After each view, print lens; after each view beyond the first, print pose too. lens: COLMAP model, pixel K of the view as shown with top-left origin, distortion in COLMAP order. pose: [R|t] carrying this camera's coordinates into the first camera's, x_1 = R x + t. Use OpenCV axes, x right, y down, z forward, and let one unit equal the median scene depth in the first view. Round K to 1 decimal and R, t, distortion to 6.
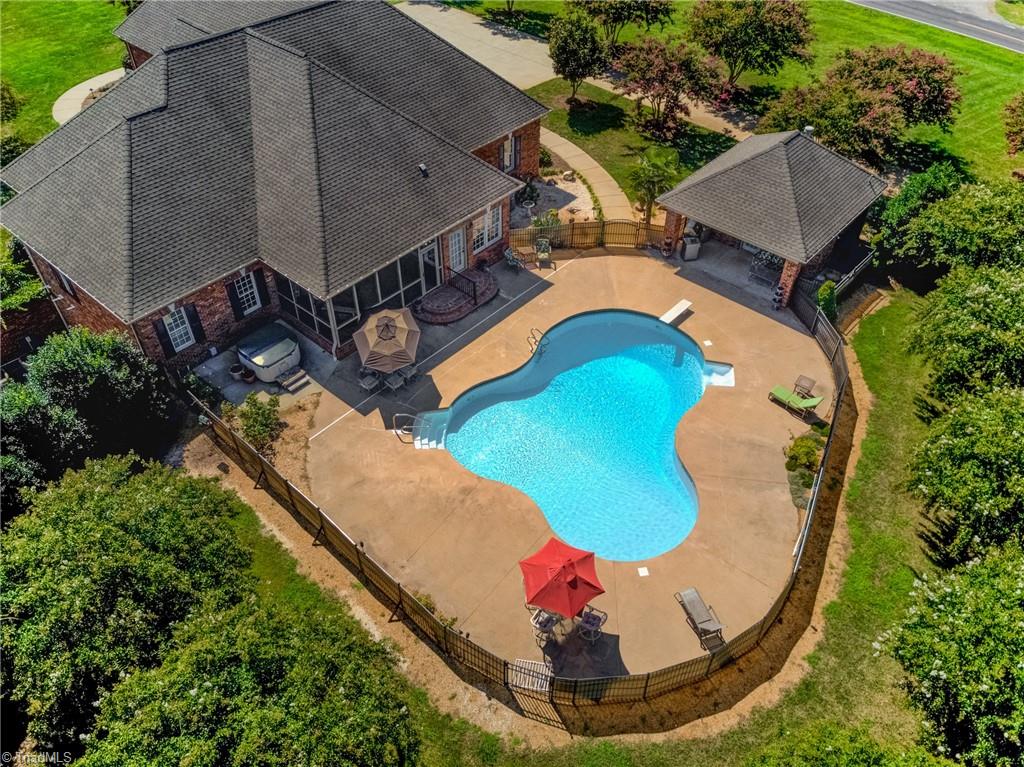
lens RADIAL K [[786.5, 0, 521.8], [0, 786.5, 387.3], [0, 0, 1]] dist [-0.008609, 0.062098]
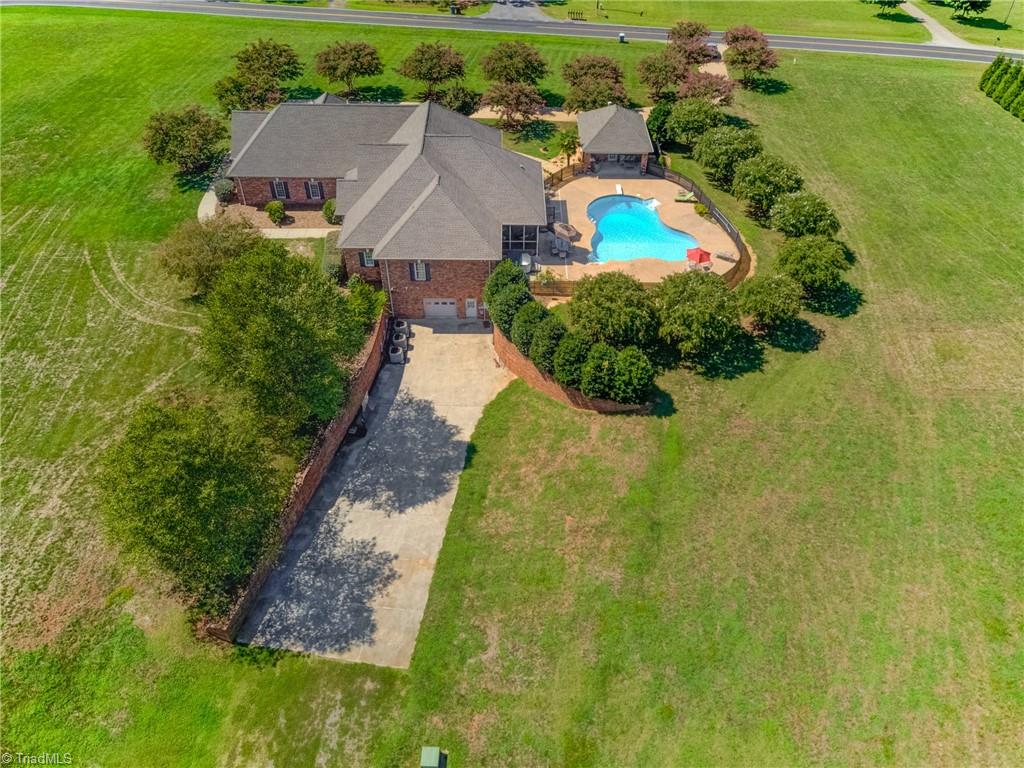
lens RADIAL K [[786.5, 0, 512.0], [0, 786.5, 384.0], [0, 0, 1]] dist [0.036552, -0.001539]
pose [[0.746232, -0.456293, 0.484700, -1.658319], [0.451512, 0.881971, 0.135144, -0.050685], [-0.489157, 0.117999, 0.864177, -0.949892]]
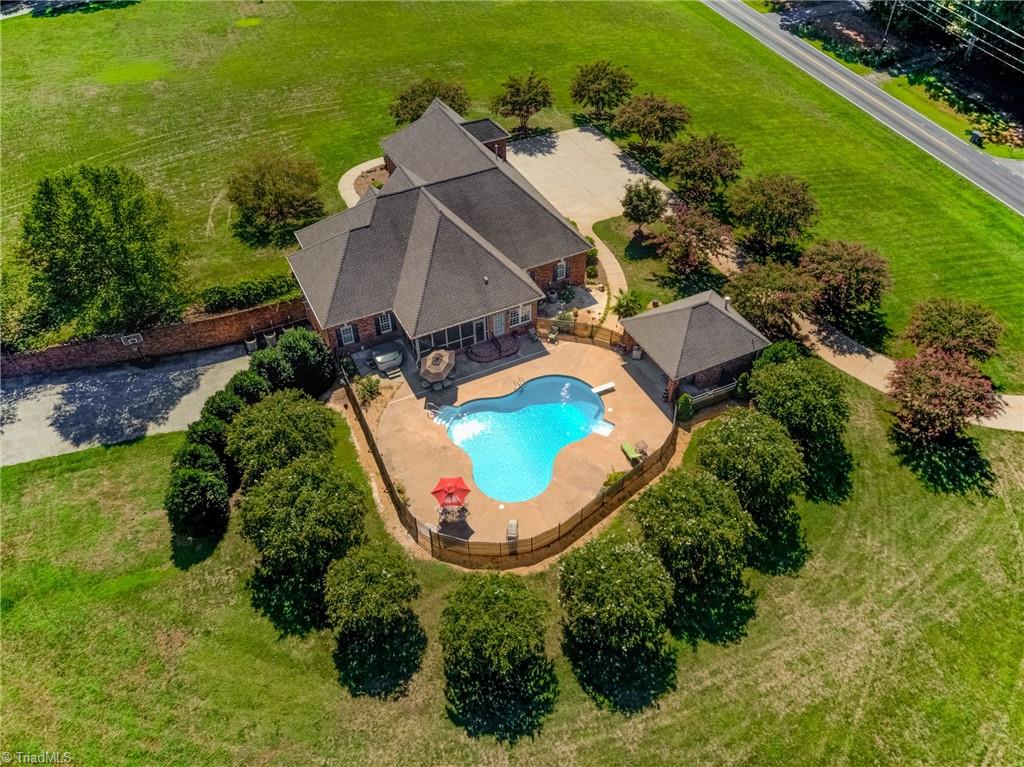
lens RADIAL K [[786.5, 0, 512.0], [0, 786.5, 383.5], [0, 0, 1]] dist [0.036552, -0.001539]
pose [[0.922831, 0.251953, -0.291380, 0.573962], [-0.251448, 0.967051, 0.039835, -0.138589], [0.291816, 0.036506, 0.955778, -0.805524]]
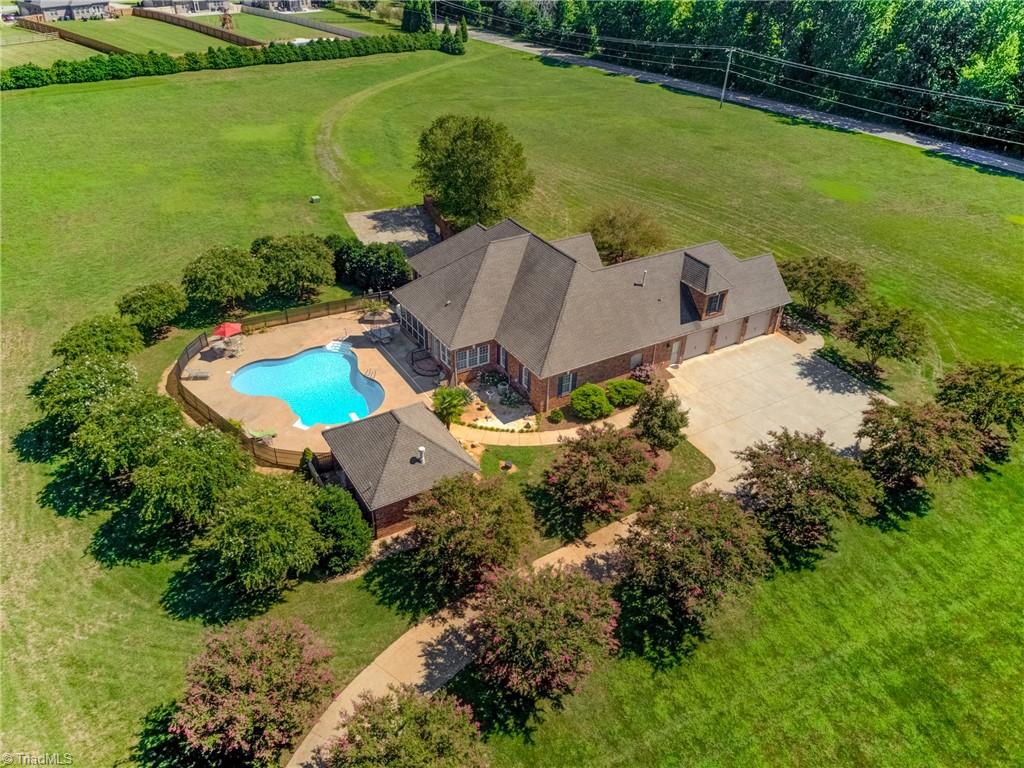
lens RADIAL K [[786.5, 0, 512.0], [0, 786.5, 384.0], [0, 0, 1]] dist [0.036552, -0.001539]
pose [[-0.313707, 0.480913, -0.818725, 1.600652], [-0.685630, 0.481785, 0.545706, -1.427767], [0.656887, 0.732534, 0.178589, 0.967986]]
